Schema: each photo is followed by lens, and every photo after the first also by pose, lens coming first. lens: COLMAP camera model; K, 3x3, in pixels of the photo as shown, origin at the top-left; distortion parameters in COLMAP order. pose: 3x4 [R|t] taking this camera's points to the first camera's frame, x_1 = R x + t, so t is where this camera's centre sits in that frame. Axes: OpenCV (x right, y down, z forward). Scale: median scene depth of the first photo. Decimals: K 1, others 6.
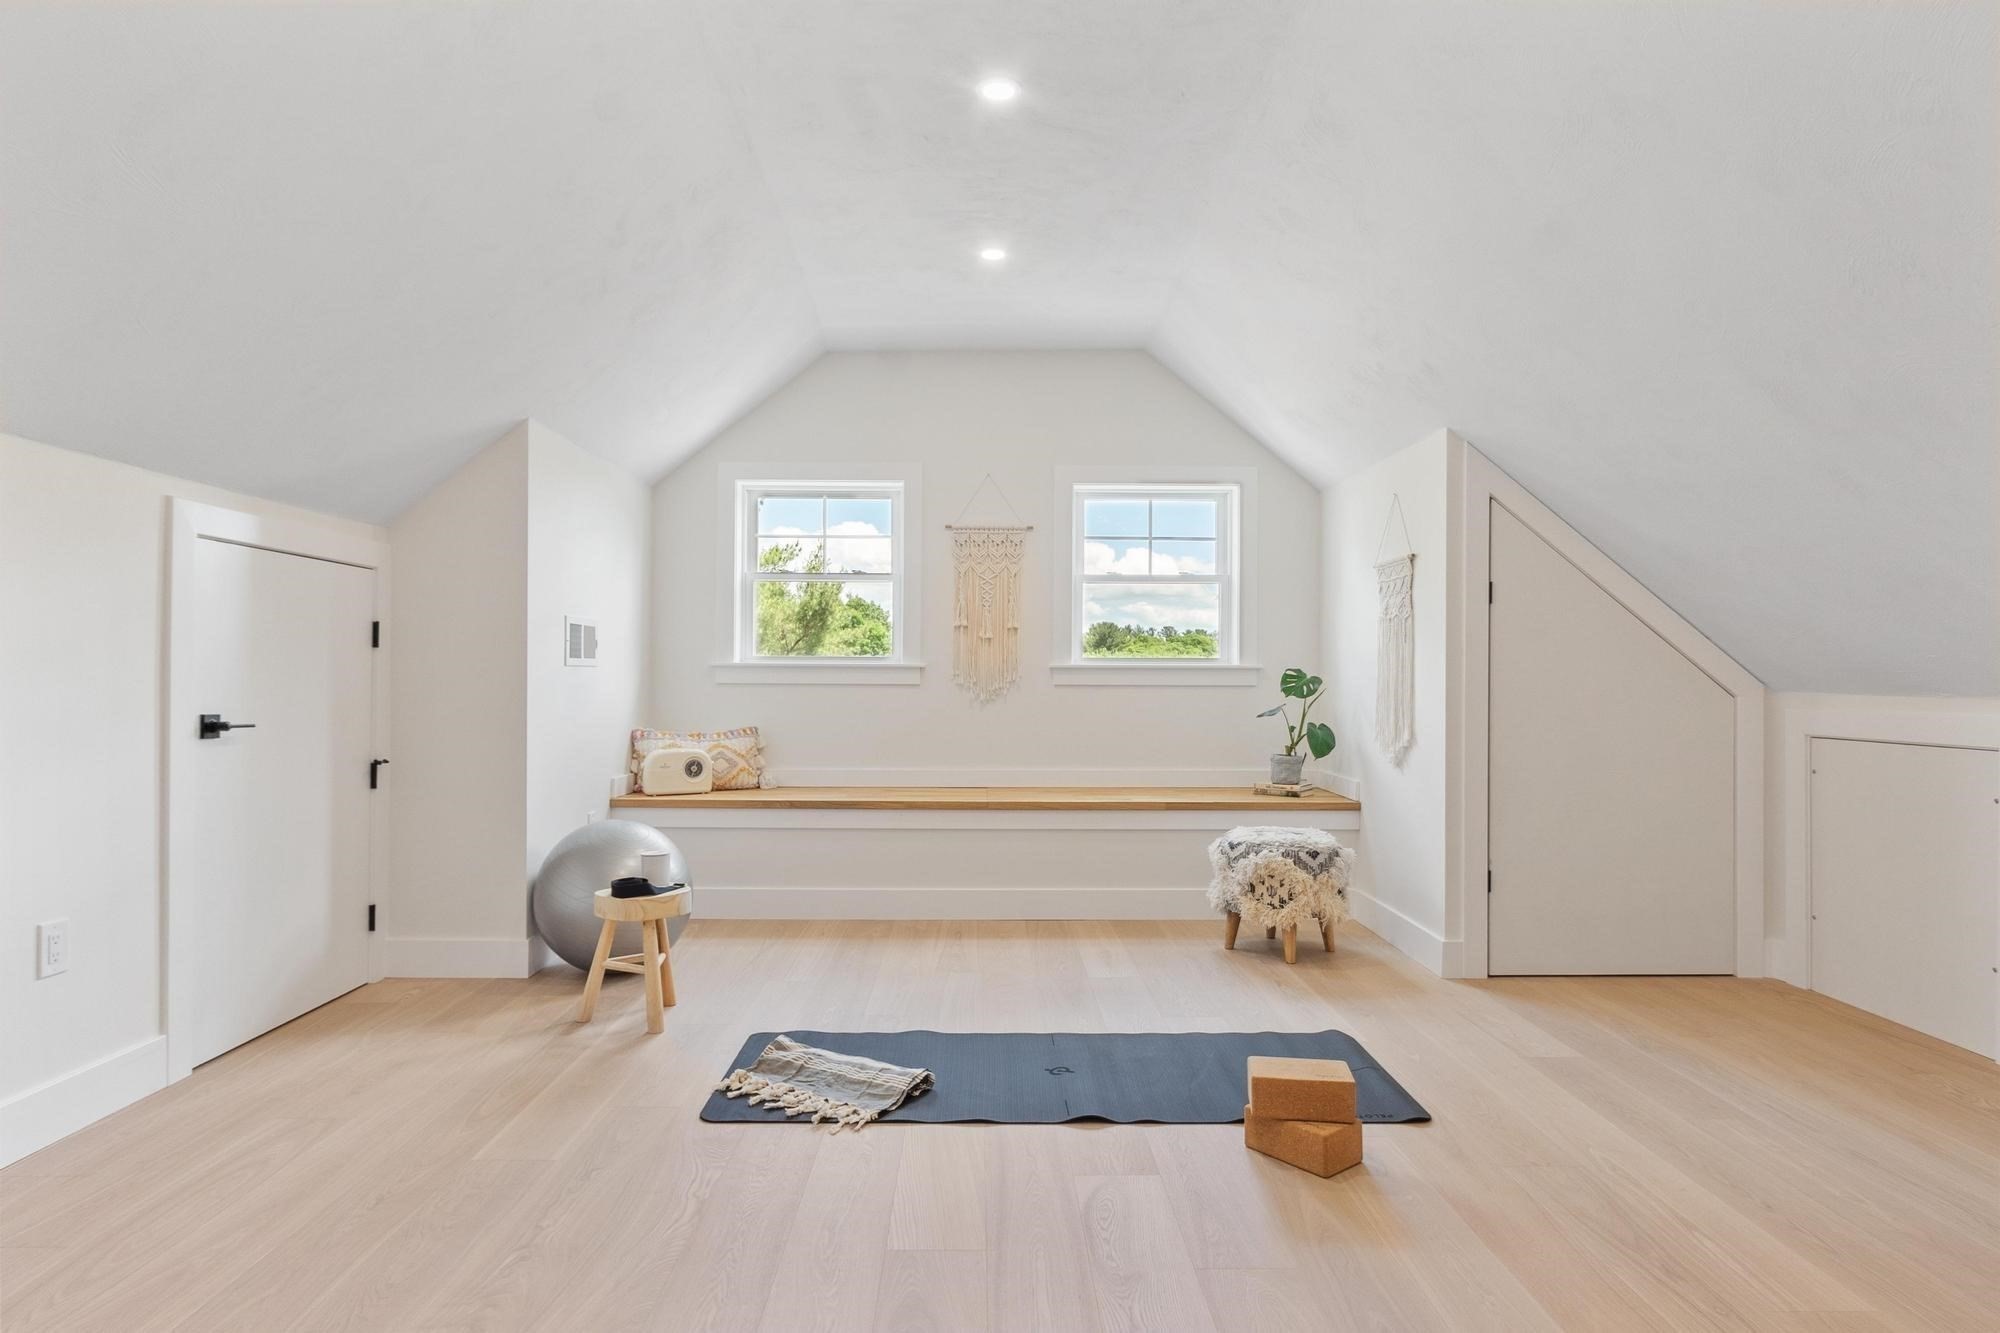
lens RADIAL K [[1098.8, 0, 1000.0], [0, 1098.8, 666.5], [0, 0, 1]] dist [0.000959, -0.001447]
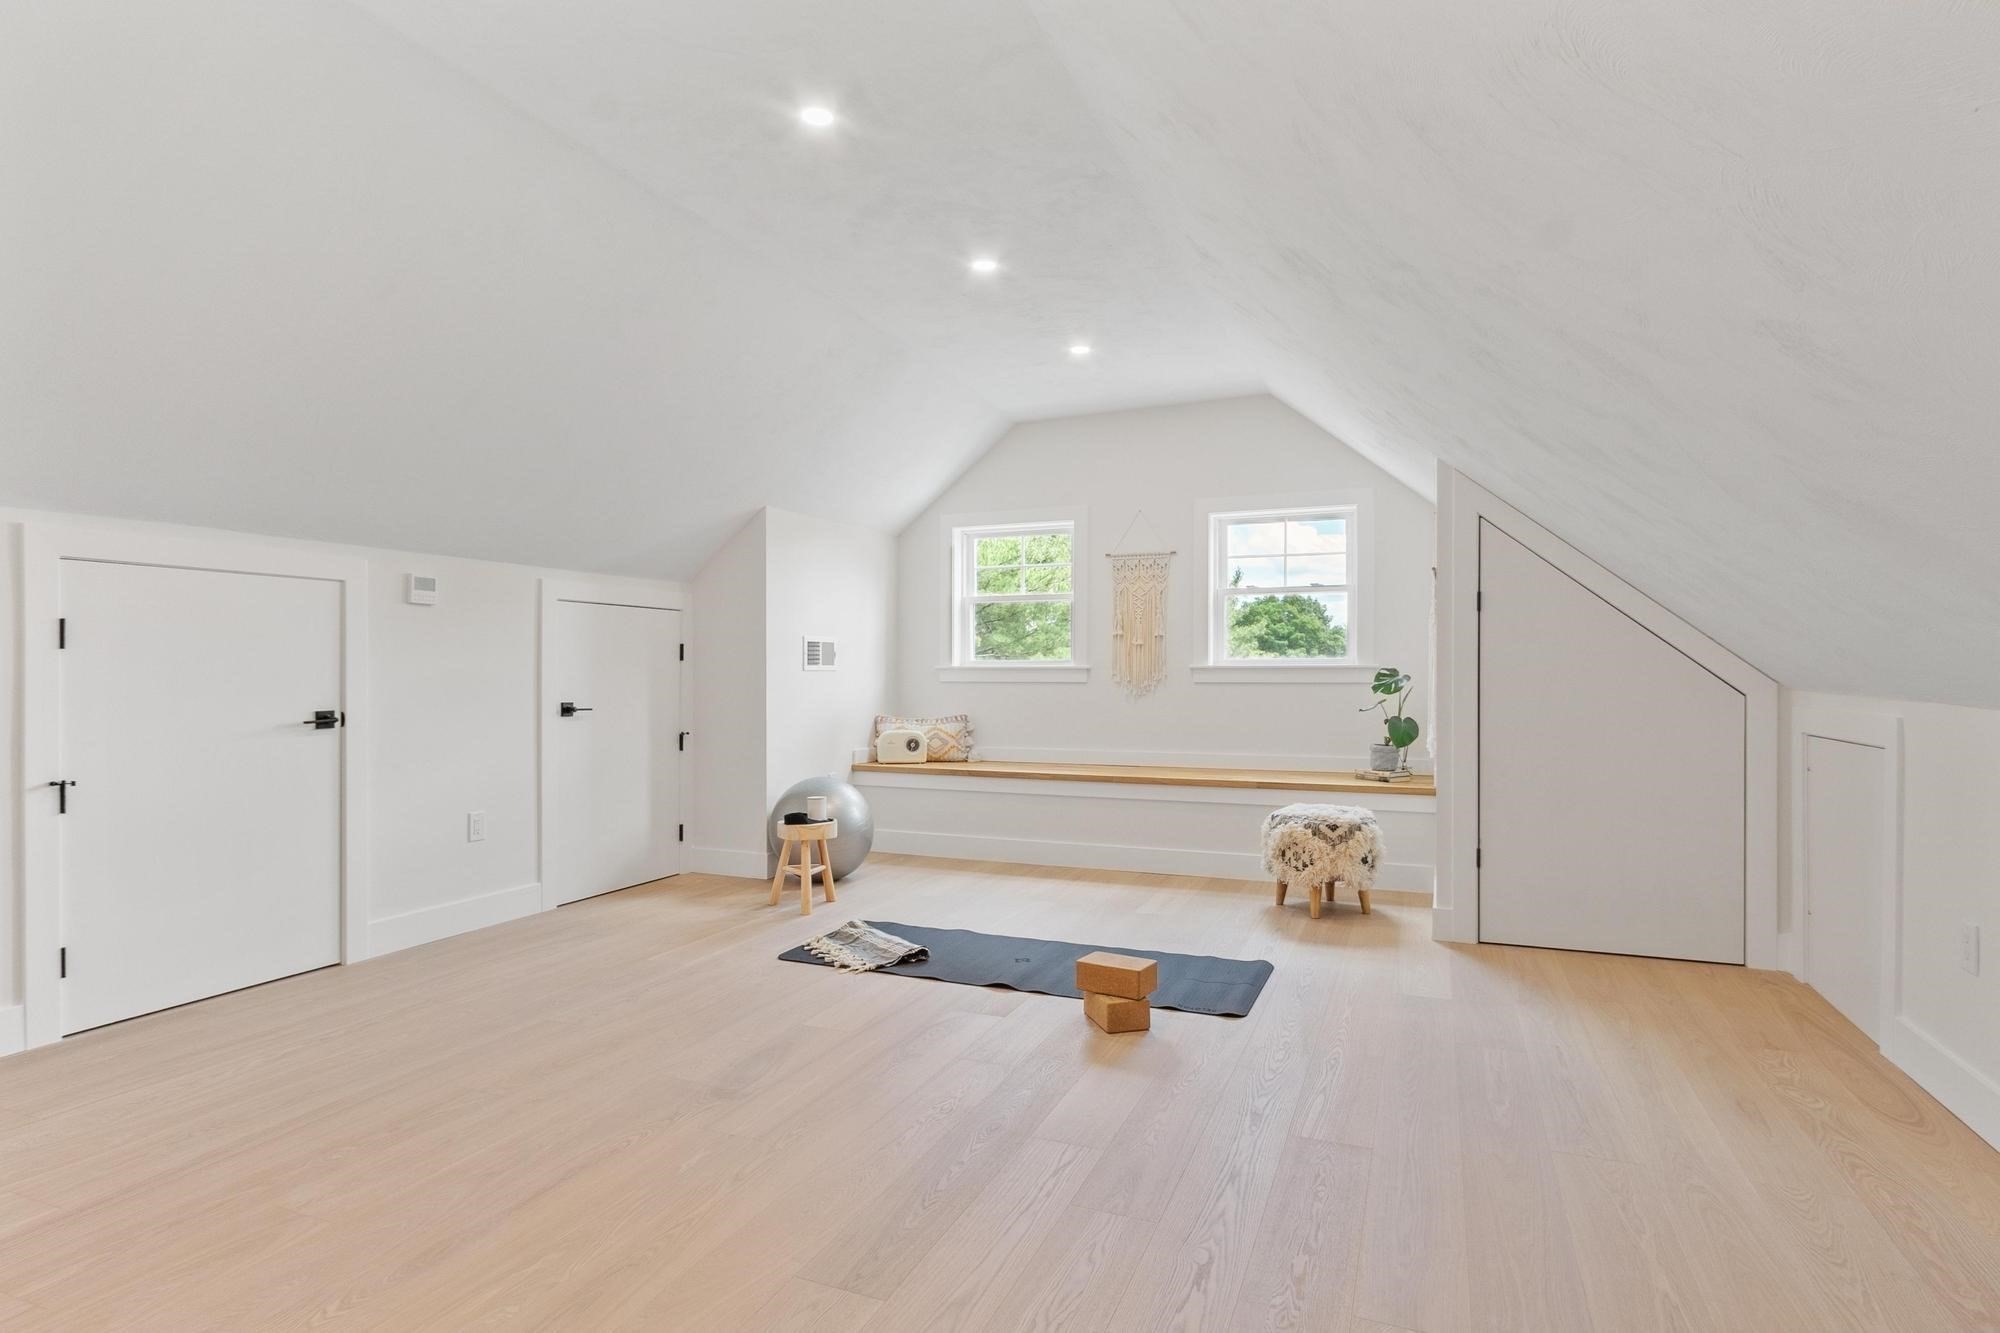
lens RADIAL K [[1039.9, 0, 1000.0], [0, 1039.9, 666.5], [0, 0, 1]] dist [-0.001393, 0.000243]
pose [[0.916799, -0.007528, -0.399278, 0.390333], [0.009649, 0.999948, 0.003303, -0.008355], [0.399233, -0.006880, 0.916824, -0.157714]]
